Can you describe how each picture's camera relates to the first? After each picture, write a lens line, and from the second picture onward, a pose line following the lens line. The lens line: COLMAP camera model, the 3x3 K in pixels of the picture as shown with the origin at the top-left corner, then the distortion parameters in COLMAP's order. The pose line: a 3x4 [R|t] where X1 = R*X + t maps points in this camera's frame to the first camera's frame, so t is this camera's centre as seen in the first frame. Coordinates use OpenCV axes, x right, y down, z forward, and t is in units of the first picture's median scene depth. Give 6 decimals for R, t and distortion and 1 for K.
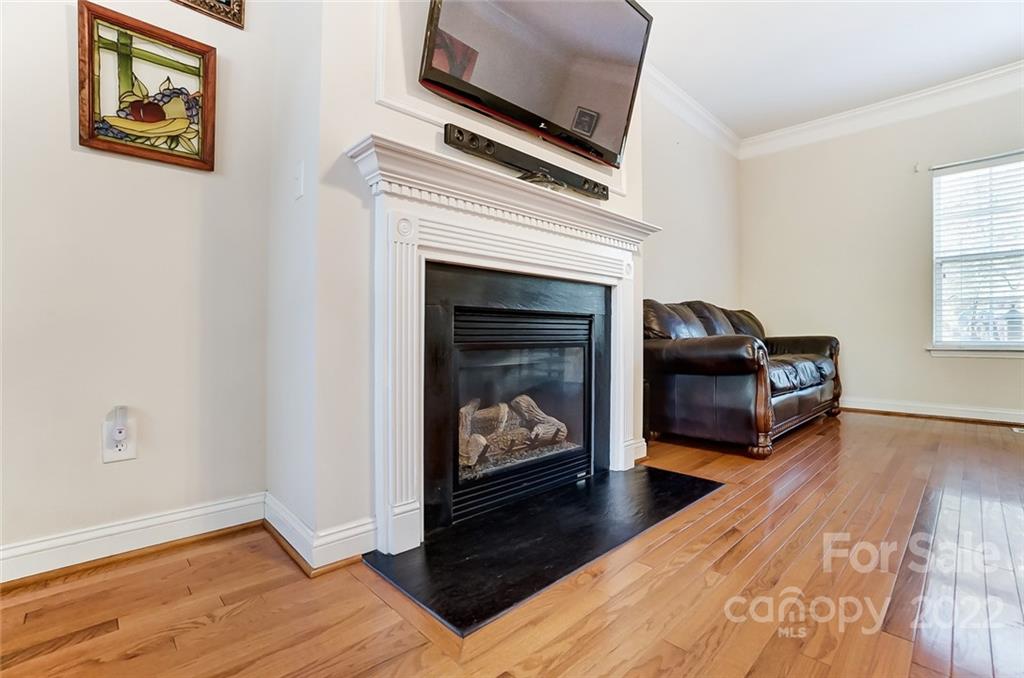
lens RADIAL K [[457.3, 0, 498.3], [0, 457.3, 334.0], [0, 0, 1]] dist [-0.039799, 0.008600]
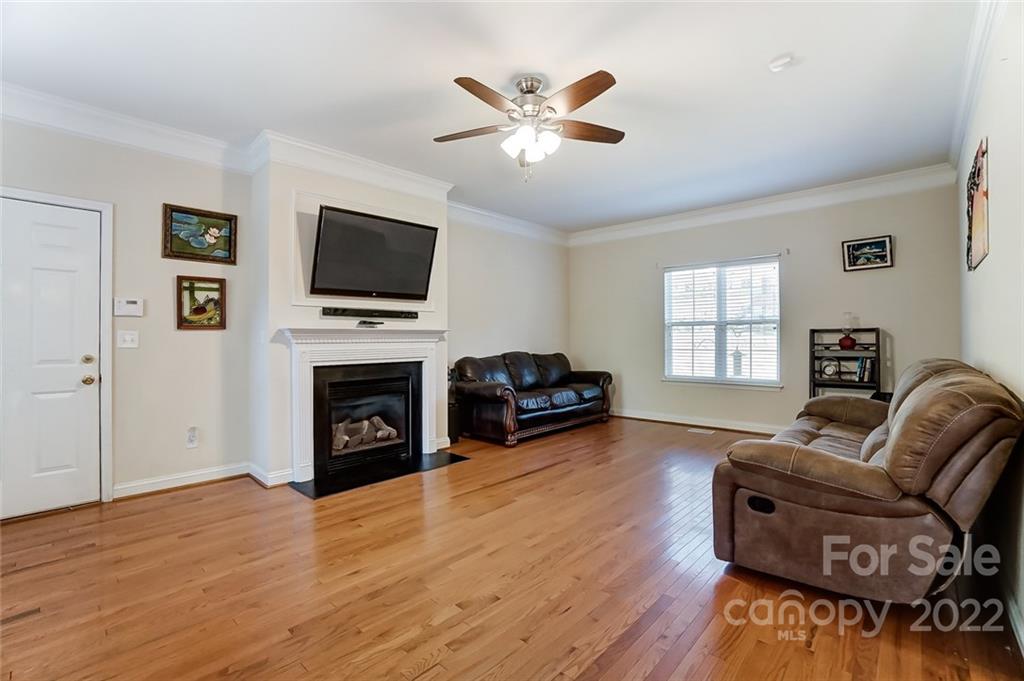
lens RADIAL K [[457.3, 0, 488.5], [0, 457.3, 337.0], [0, 0, 1]] dist [-0.039799, 0.008600]
pose [[0.998956, -0.008262, 0.044924, 0.645173], [0.008373, 0.999962, -0.002265, -0.287839], [-0.044903, 0.002639, 0.998988, -1.434286]]
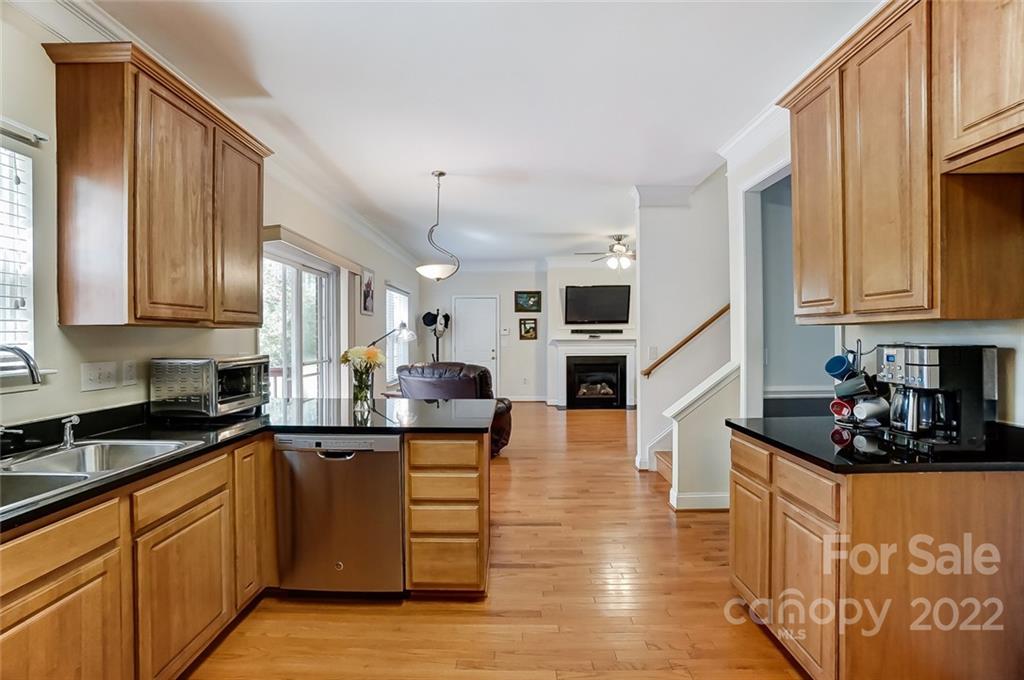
lens RADIAL K [[457.3, 0, 509.0], [0, 457.3, 339.4], [0, 0, 1]] dist [-0.039799, 0.008600]
pose [[0.727381, 0.003797, -0.686223, 3.038997], [0.008706, 0.999853, 0.014762, -0.430229], [0.686178, -0.016712, 0.727241, -3.416160]]
